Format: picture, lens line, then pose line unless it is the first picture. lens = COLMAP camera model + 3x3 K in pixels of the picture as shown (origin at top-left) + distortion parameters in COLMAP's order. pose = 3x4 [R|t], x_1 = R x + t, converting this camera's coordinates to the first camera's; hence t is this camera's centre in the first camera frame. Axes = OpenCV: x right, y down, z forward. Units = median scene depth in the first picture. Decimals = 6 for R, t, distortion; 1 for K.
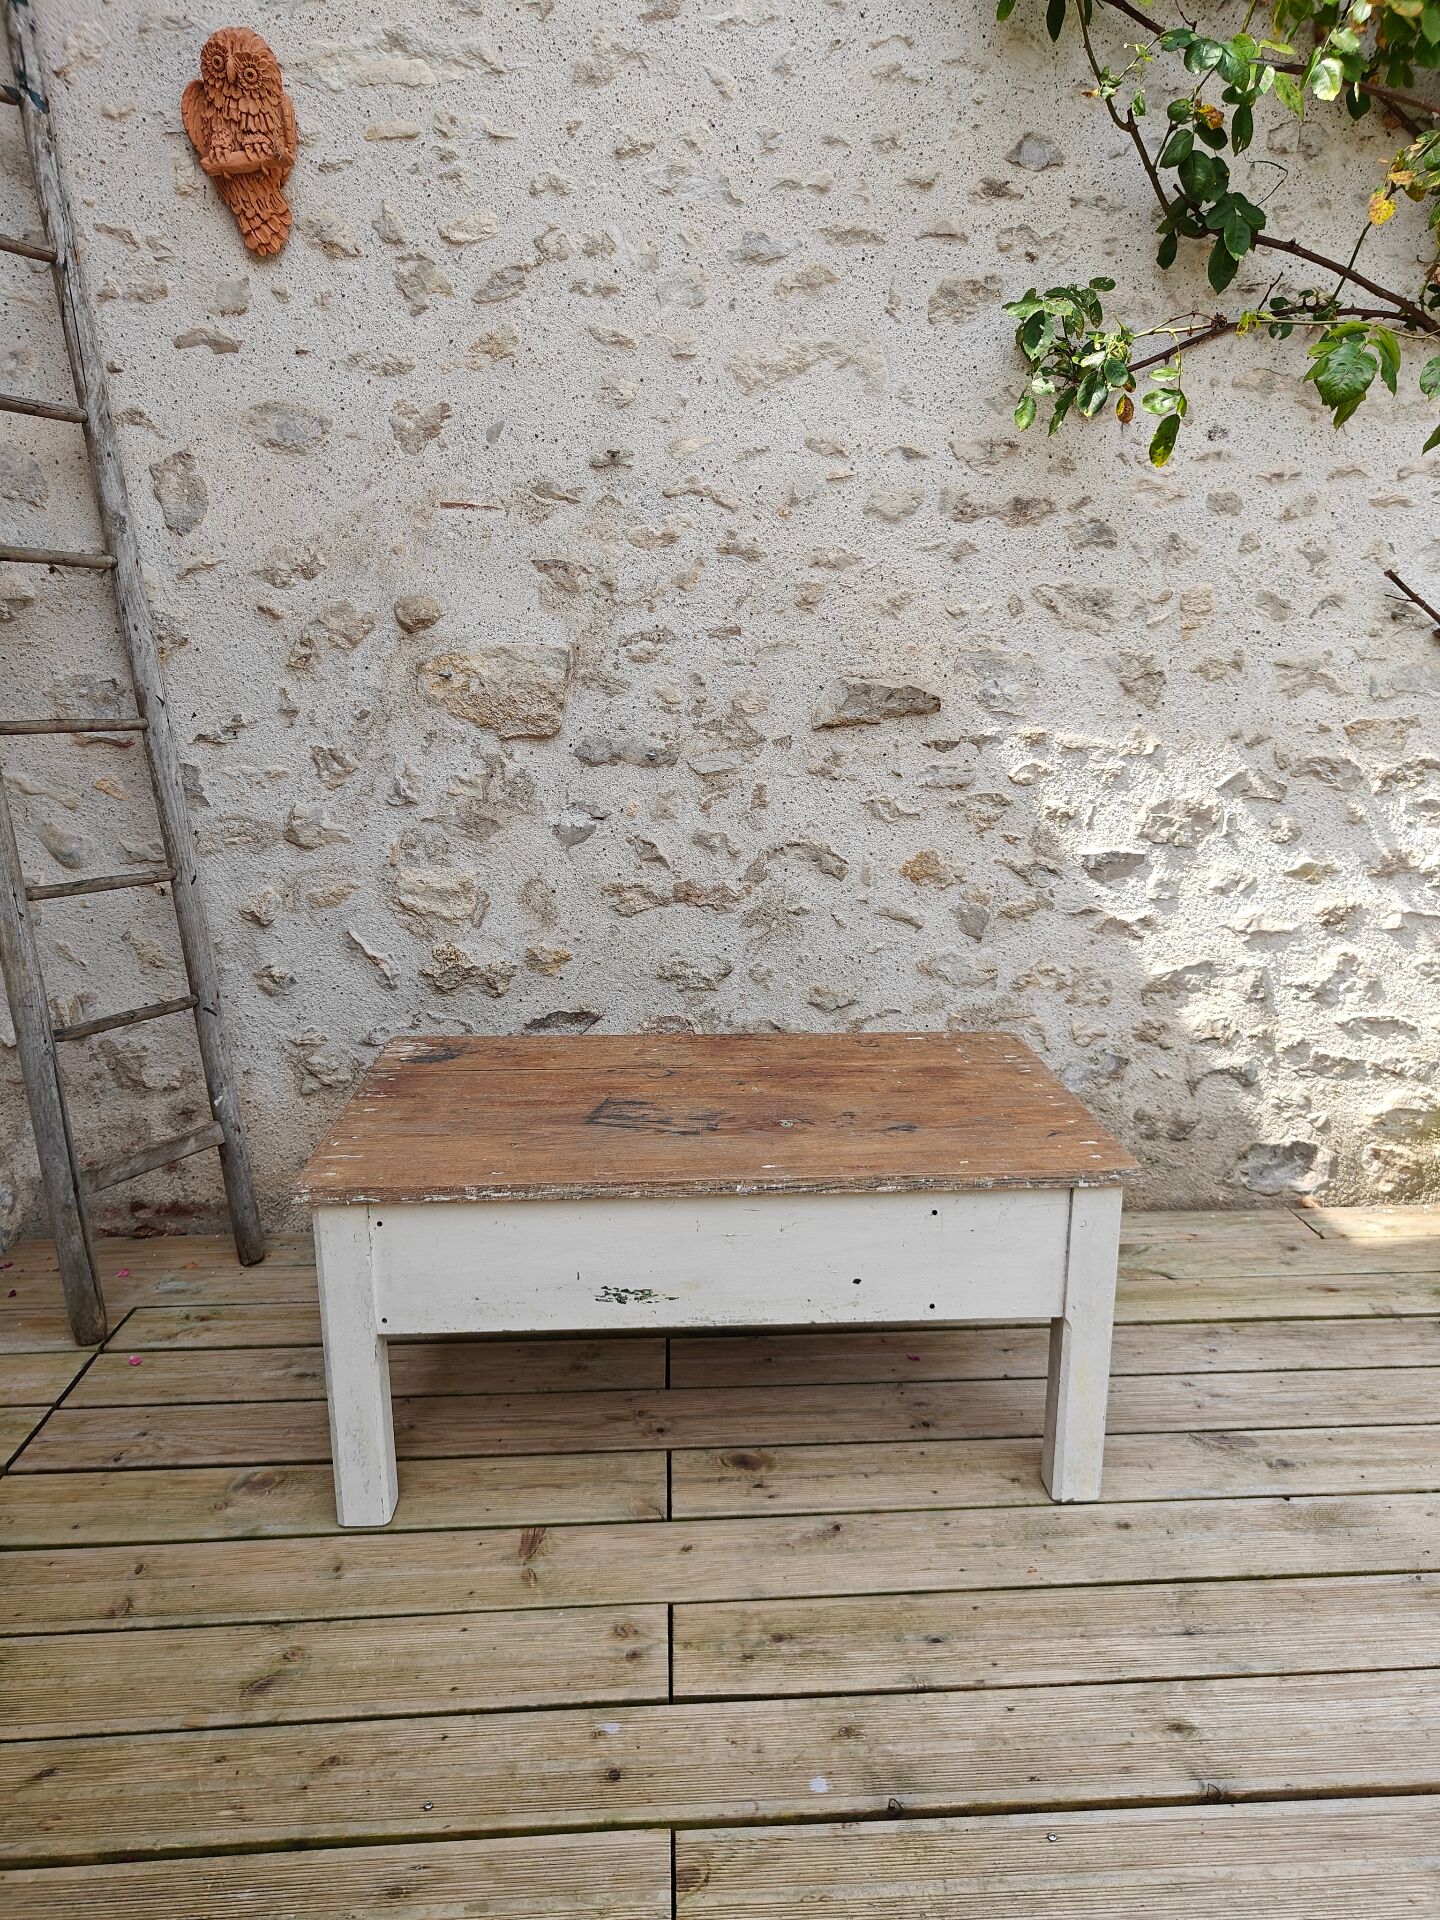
lens RADIAL K [[1343.4, 0, 724.2], [0, 1343.4, 968.9], [0, 0, 1]] dist [0.004310, 0.000522]
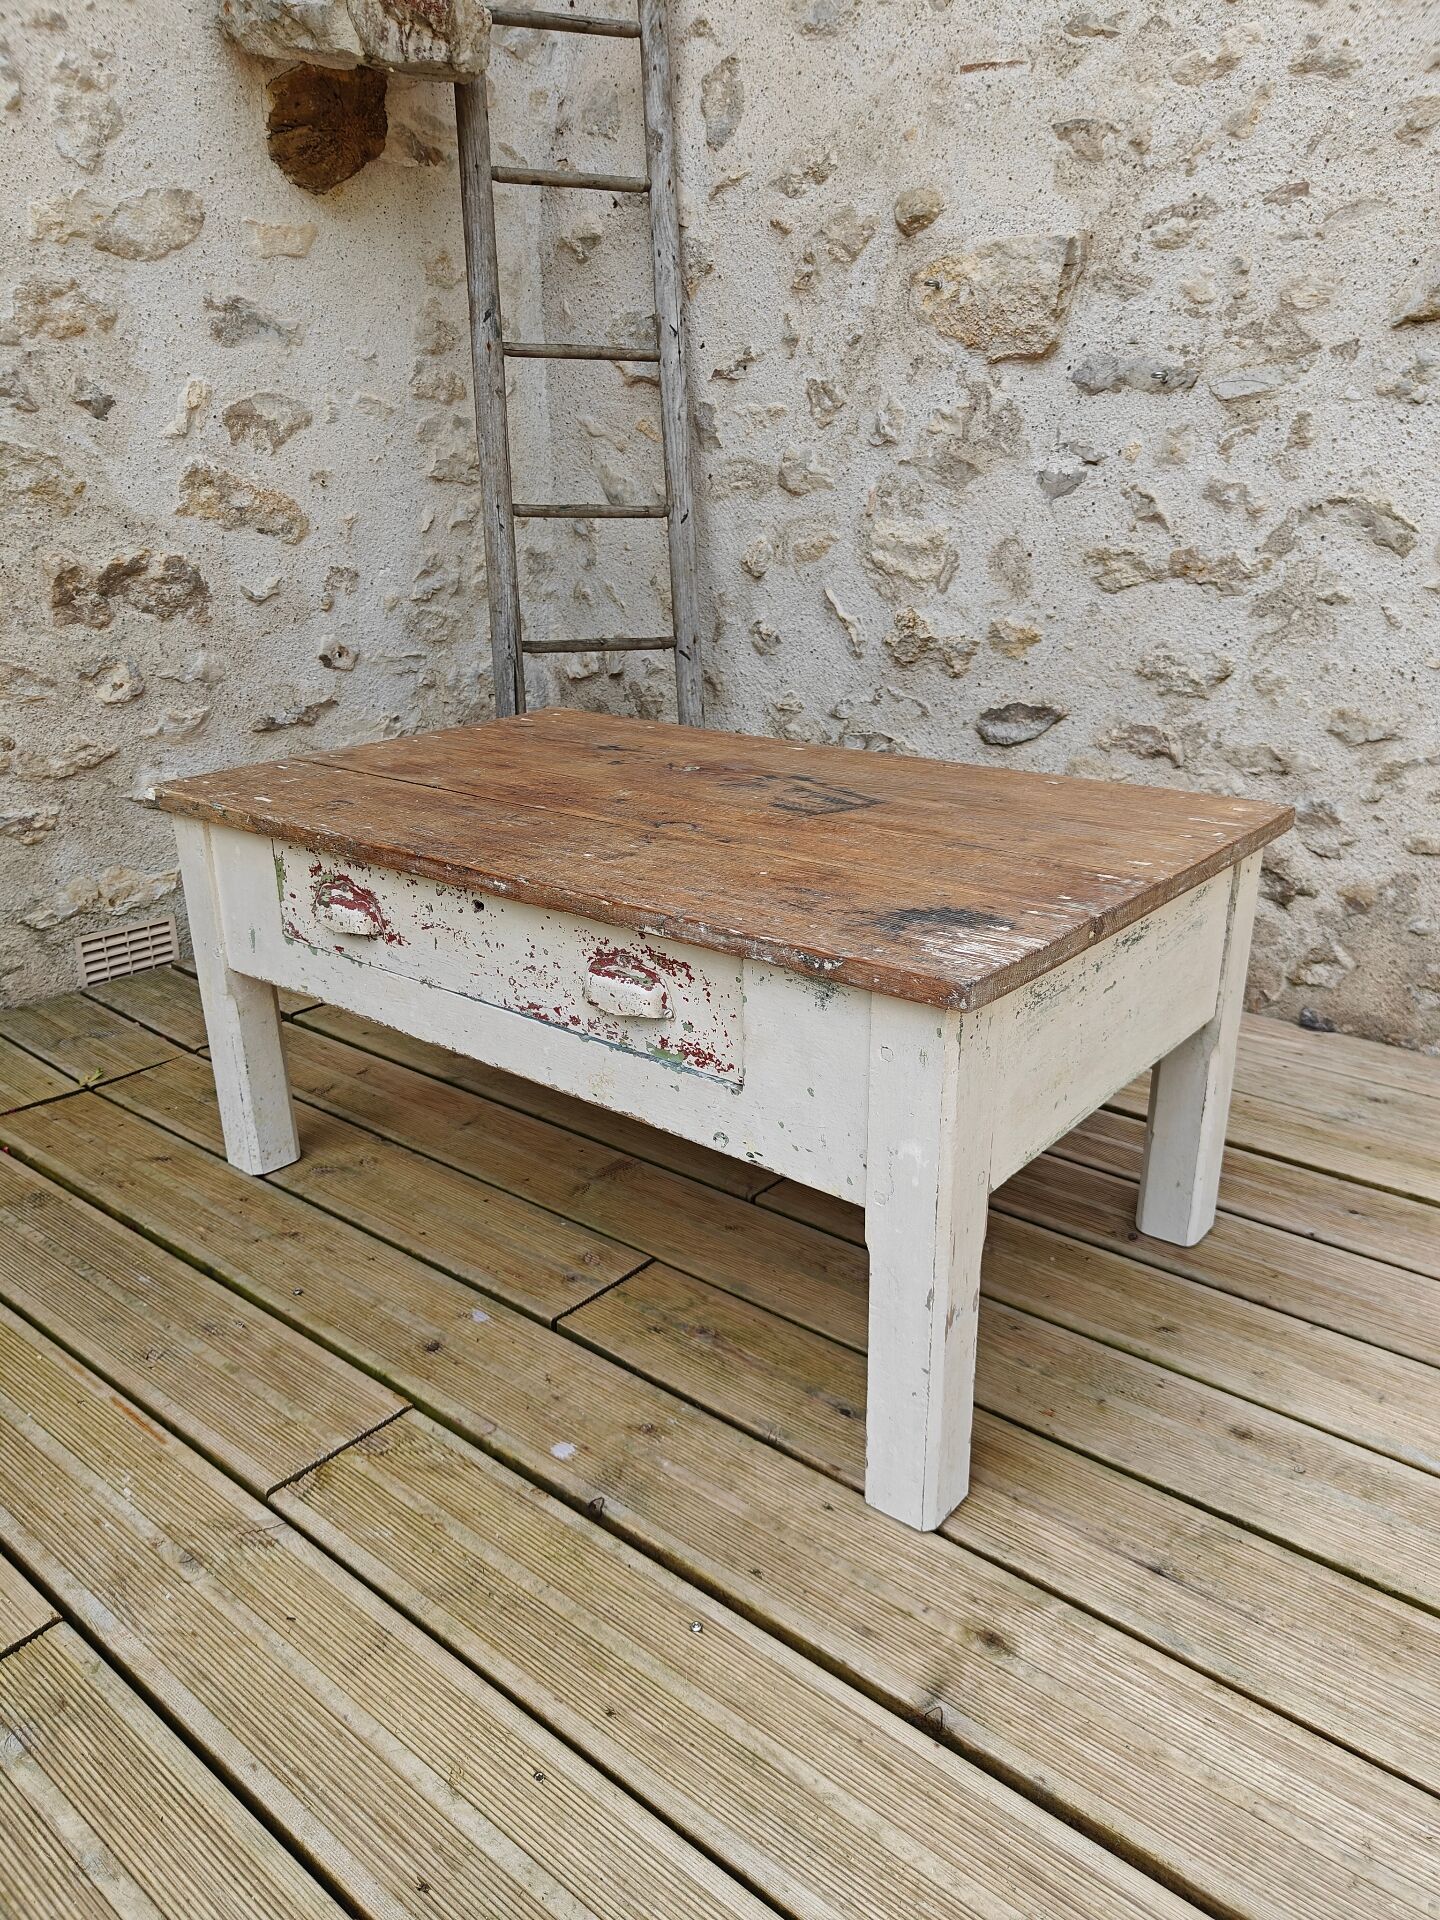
lens RADIAL K [[1347.9, 0, 728.4], [0, 1347.9, 967.7], [0, 0, 1]] dist [0.002912, -0.000926]
pose [[0.740038, 0.229661, -0.632139, 0.345707], [-0.149306, 0.972538, 0.178540, 0.075252], [0.655783, -0.037744, 0.754005, 0.237847]]
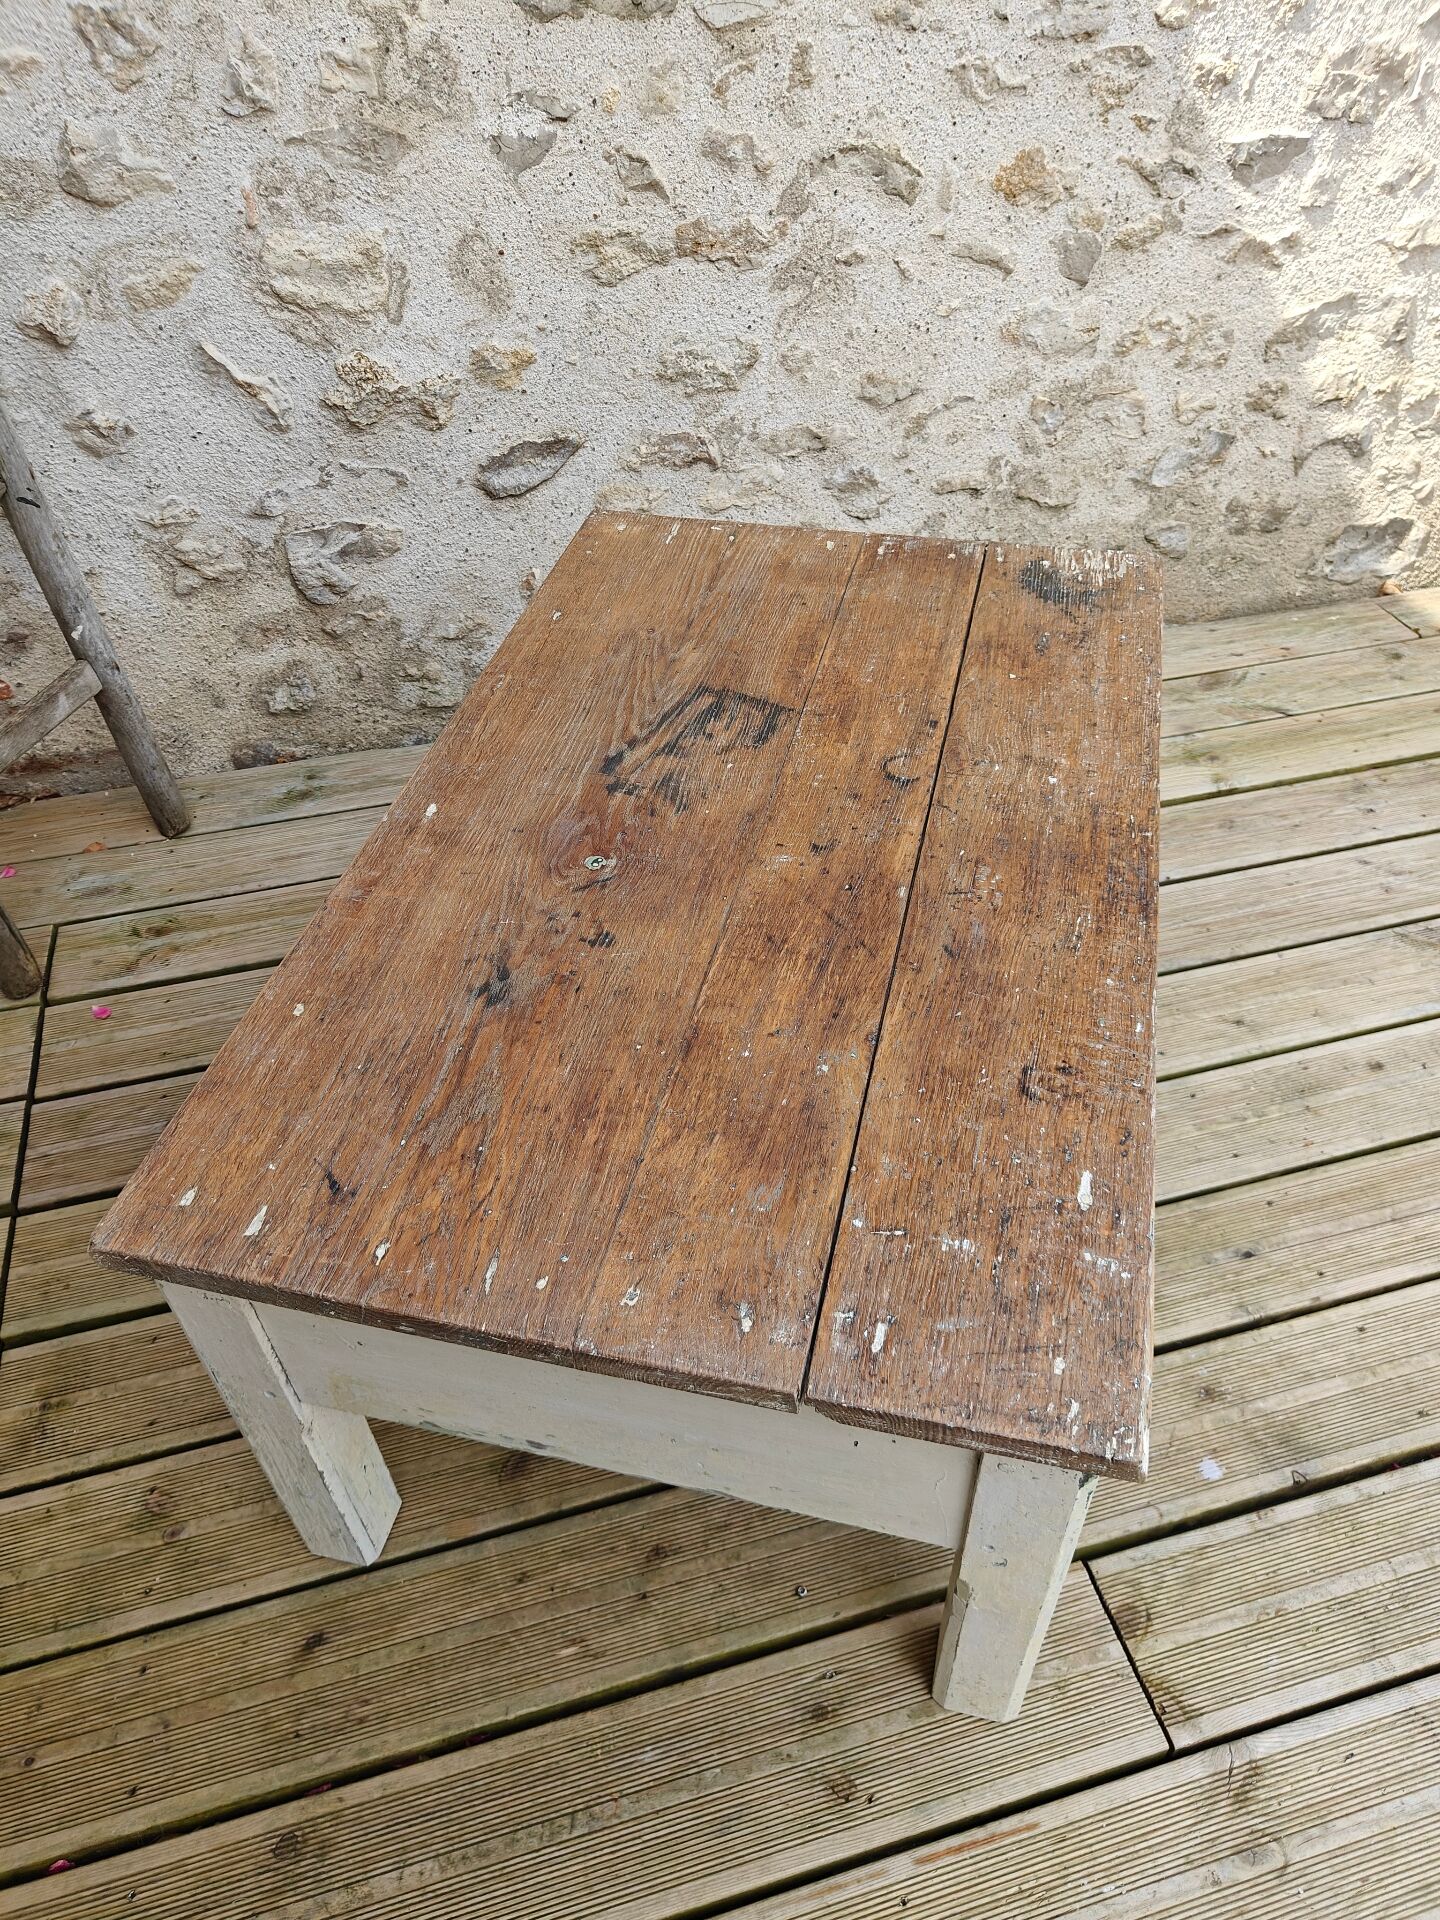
lens RADIAL K [[1343.5, 0, 722.4], [0, 1343.5, 966.0], [0, 0, 1]] dist [0.006216, -0.005321]
pose [[0.976300, -0.149014, 0.156947, -0.187234], [0.052333, 0.866229, 0.496899, -0.081372], [-0.209997, -0.476909, 0.853498, 0.256416]]
